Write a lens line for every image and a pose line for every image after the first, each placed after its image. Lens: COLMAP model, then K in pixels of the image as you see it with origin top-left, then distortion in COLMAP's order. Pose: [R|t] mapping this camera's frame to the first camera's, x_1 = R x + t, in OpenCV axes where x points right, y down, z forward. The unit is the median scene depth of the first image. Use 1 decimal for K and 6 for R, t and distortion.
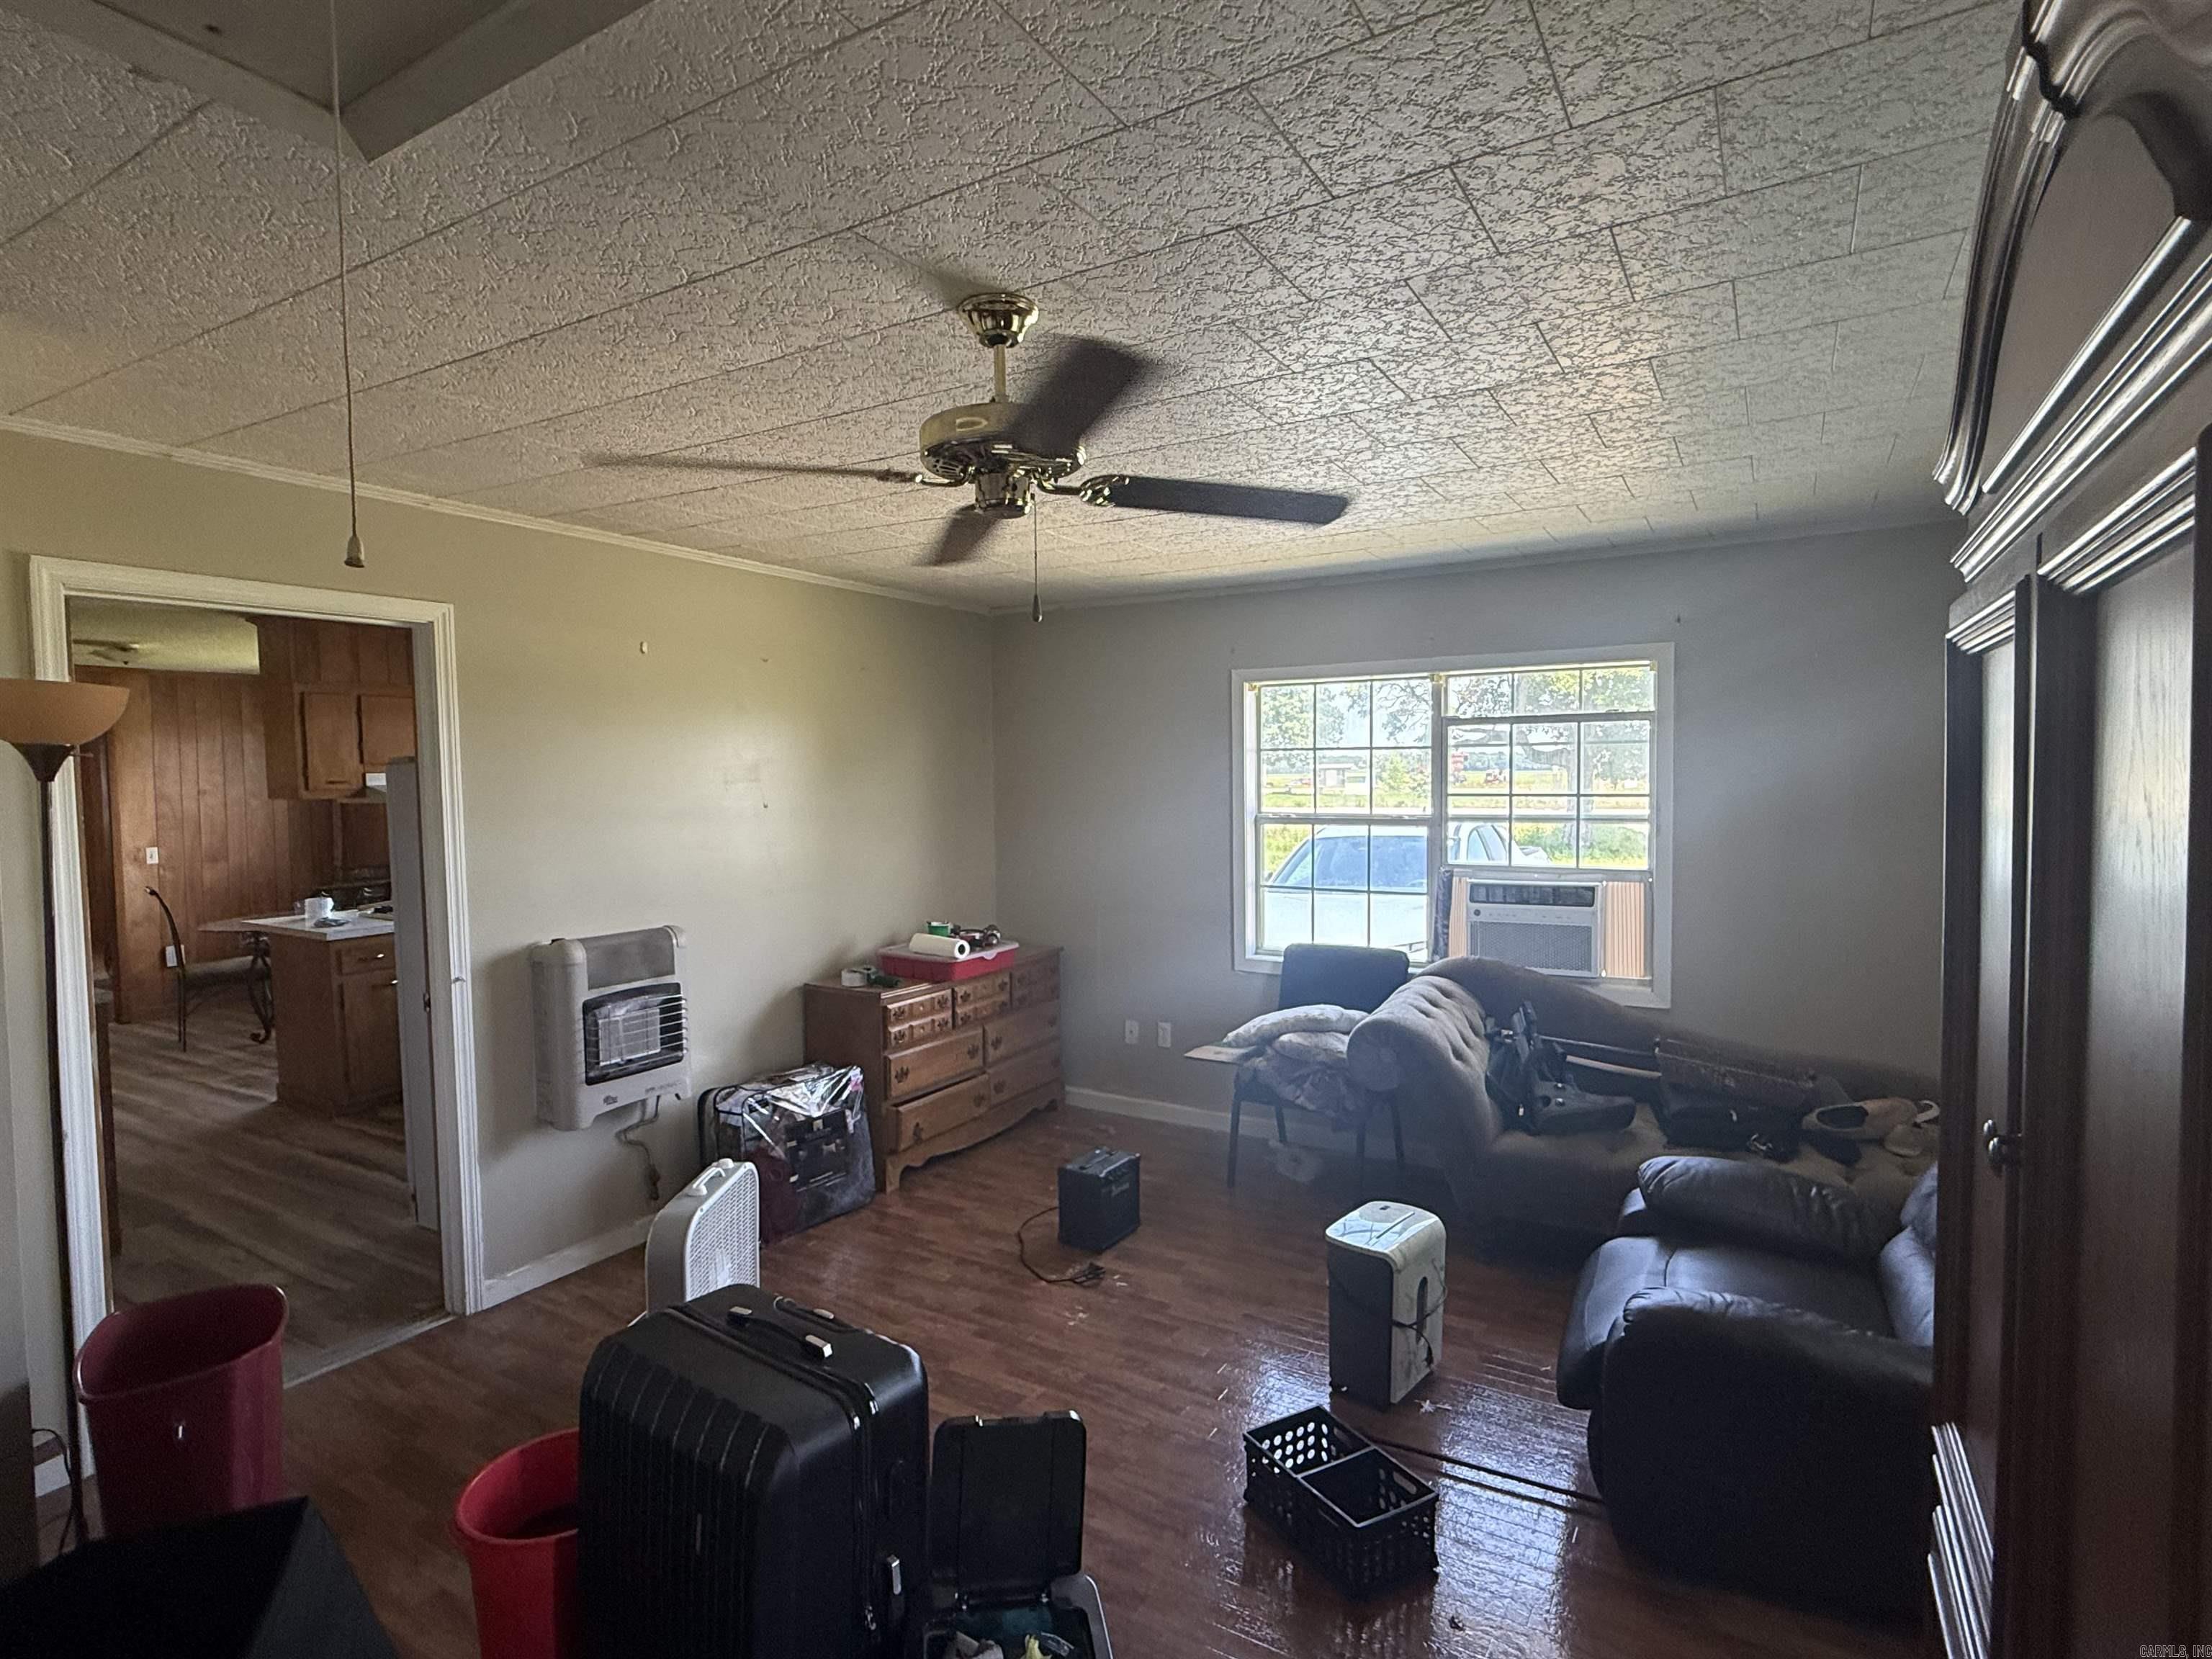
lens RADIAL K [[1115.8, 0, 1106.0], [0, 1115.8, 829.5], [0, 0, 1]] dist [-0.003360, -0.000714]
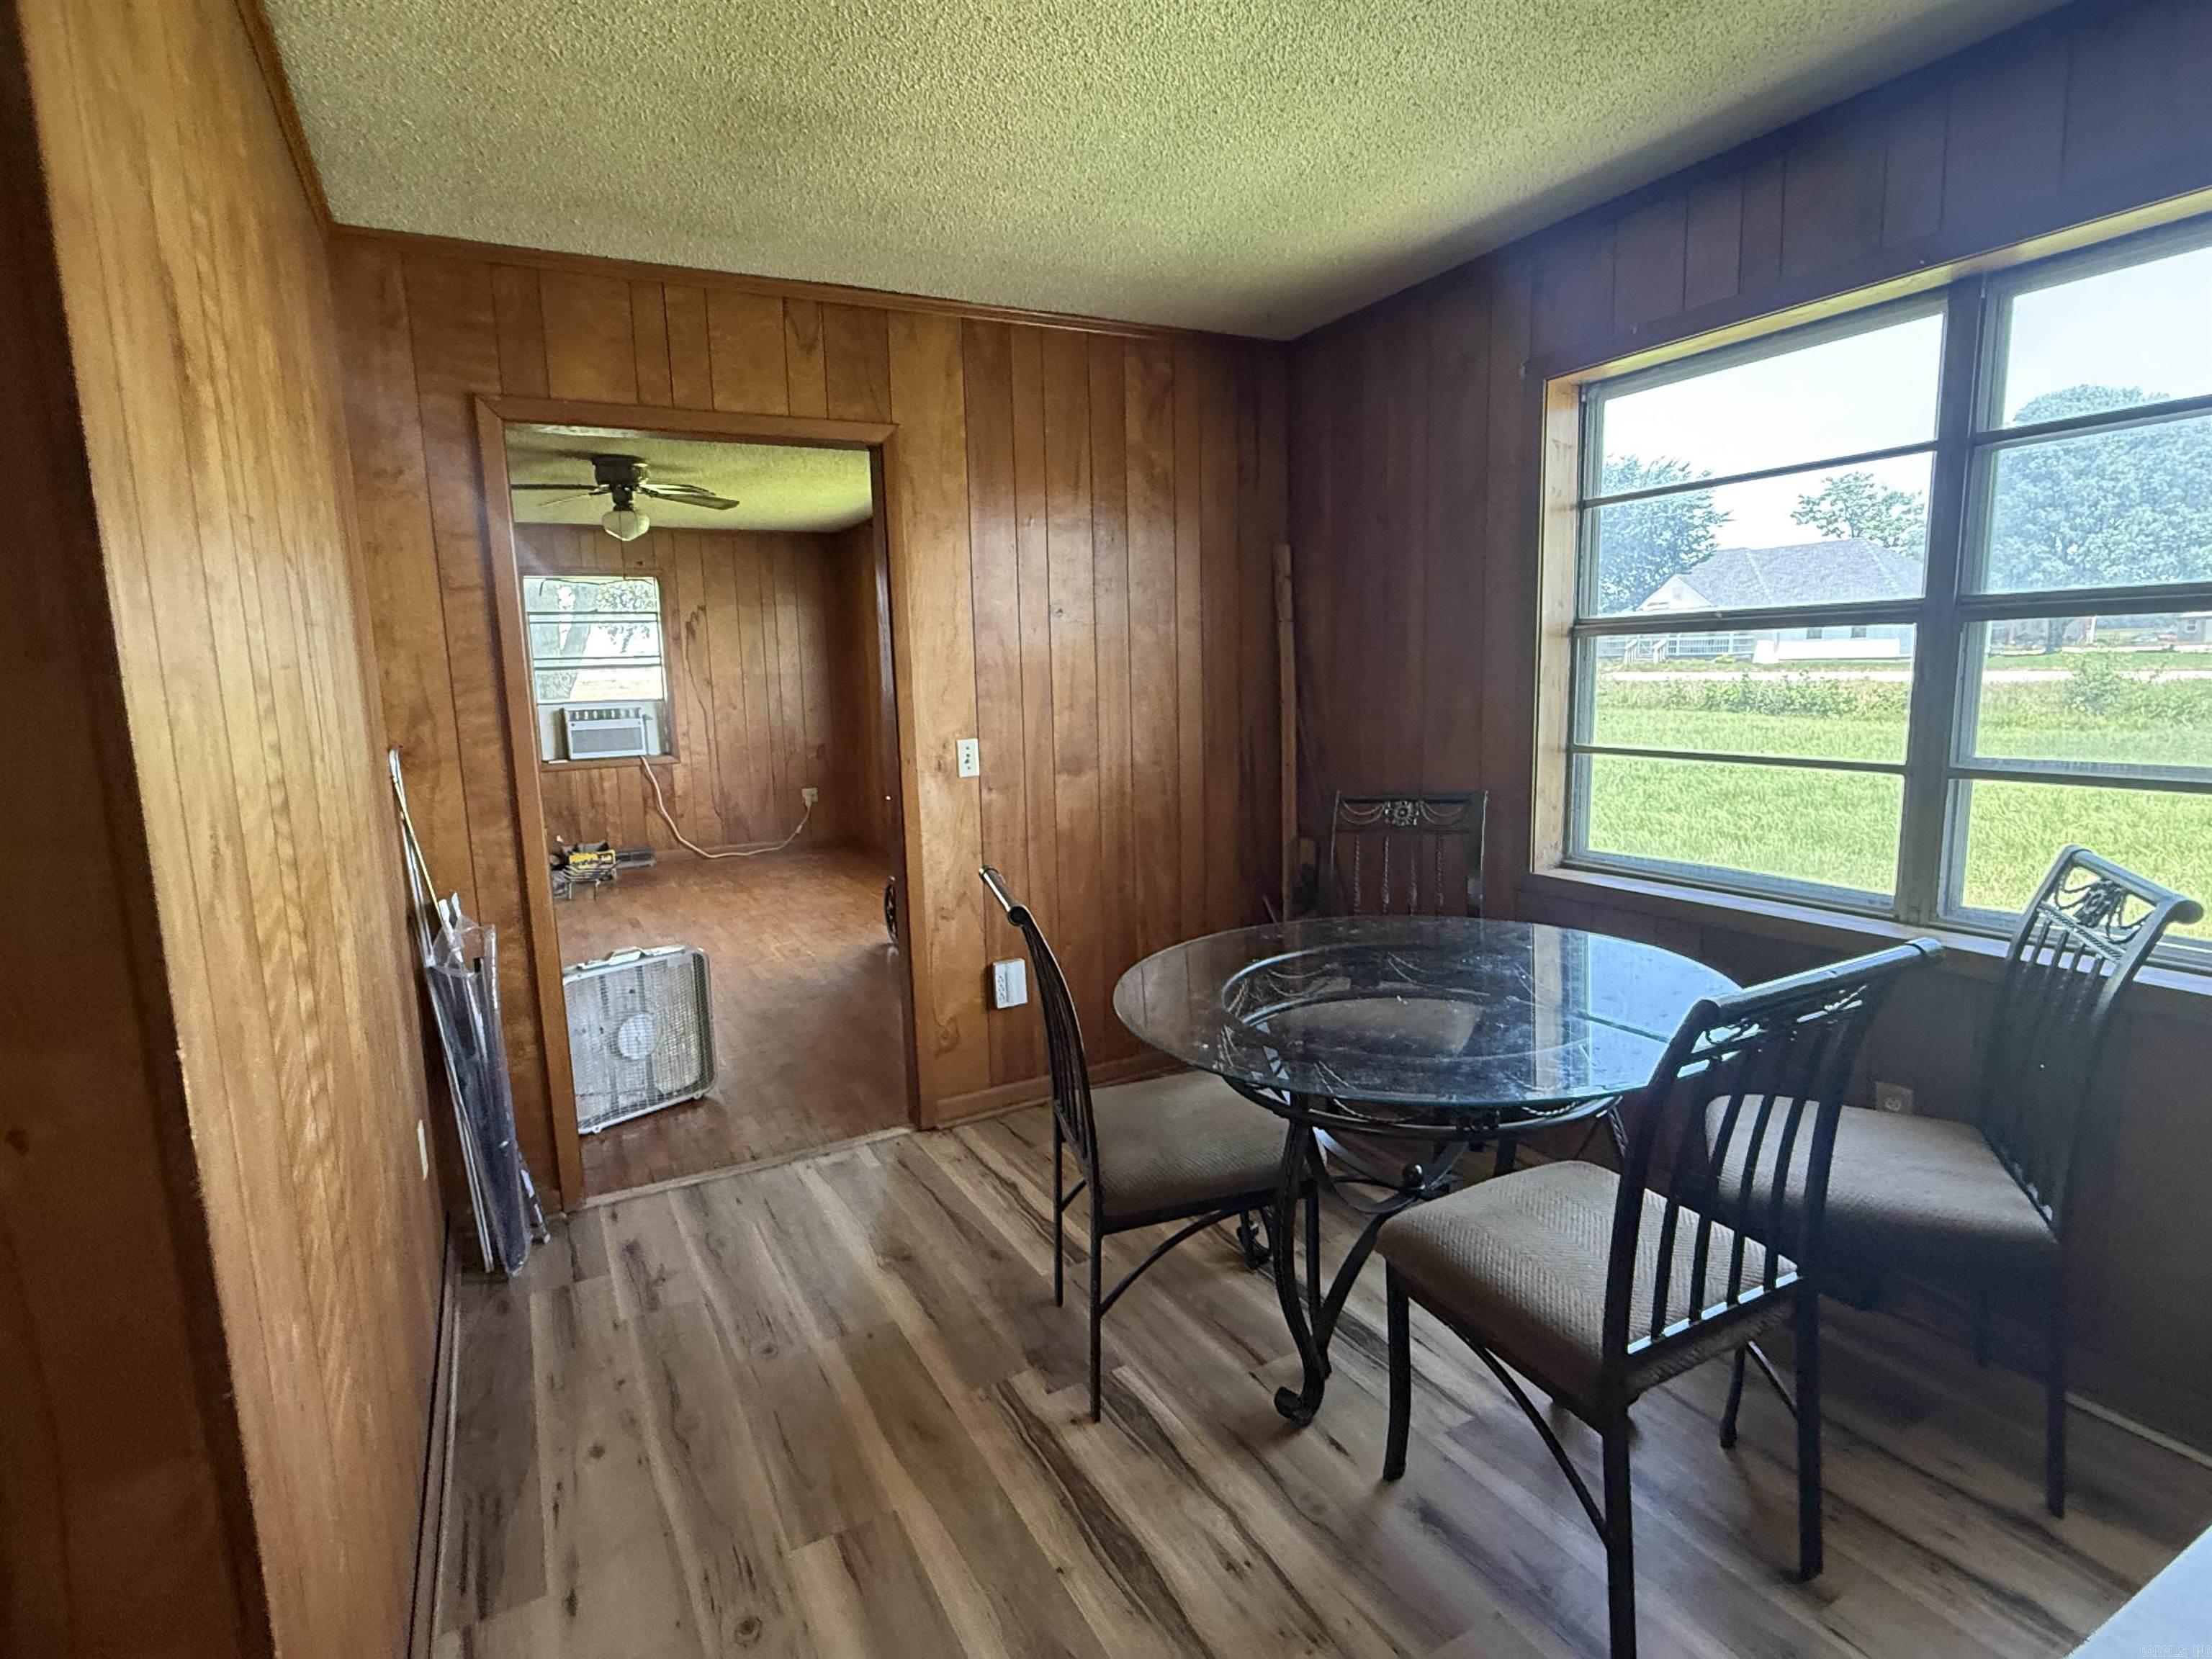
lens RADIAL K [[1115.8, 0, 1106.0], [0, 1115.8, 829.5], [0, 0, 1]] dist [-0.003360, -0.000714]
pose [[0.860415, 0.063580, -0.505611, -0.598420], [-0.004202, 0.993038, 0.117722, -0.000326], [0.509576, -0.099166, 0.854692, 0.662418]]
